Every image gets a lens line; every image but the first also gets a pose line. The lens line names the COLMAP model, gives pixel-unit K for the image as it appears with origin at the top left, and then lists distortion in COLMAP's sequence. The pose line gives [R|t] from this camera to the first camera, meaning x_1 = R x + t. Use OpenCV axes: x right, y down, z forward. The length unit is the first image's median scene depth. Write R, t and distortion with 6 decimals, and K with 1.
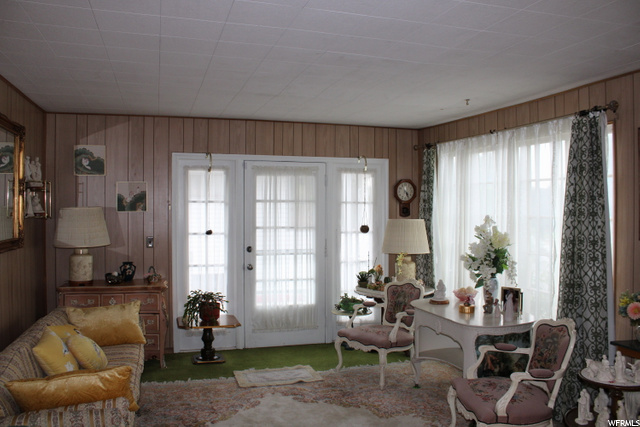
lens RADIAL K [[530.9, 0, 320.0], [0, 530.9, 213.5], [0, 0, 1]] dist [-0.180943, 0.163155]
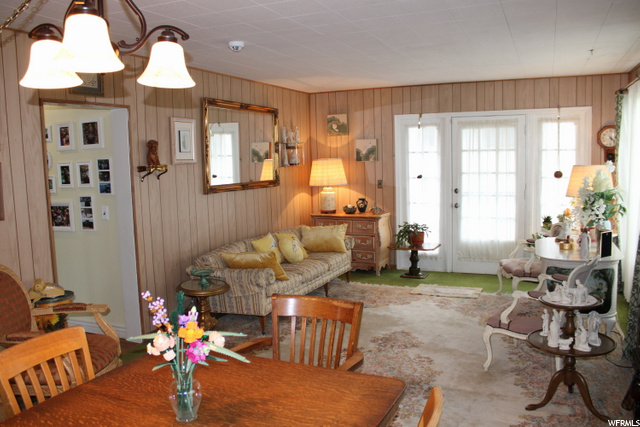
lens RADIAL K [[530.9, 0, 320.0], [0, 530.9, 213.5], [0, 0, 1]] dist [-0.180943, 0.163155]
pose [[0.754322, 0.045346, -0.654936, 0.421136], [0.021128, 0.995418, 0.093254, 0.000649], [0.656164, -0.084182, 0.749908, -0.112384]]
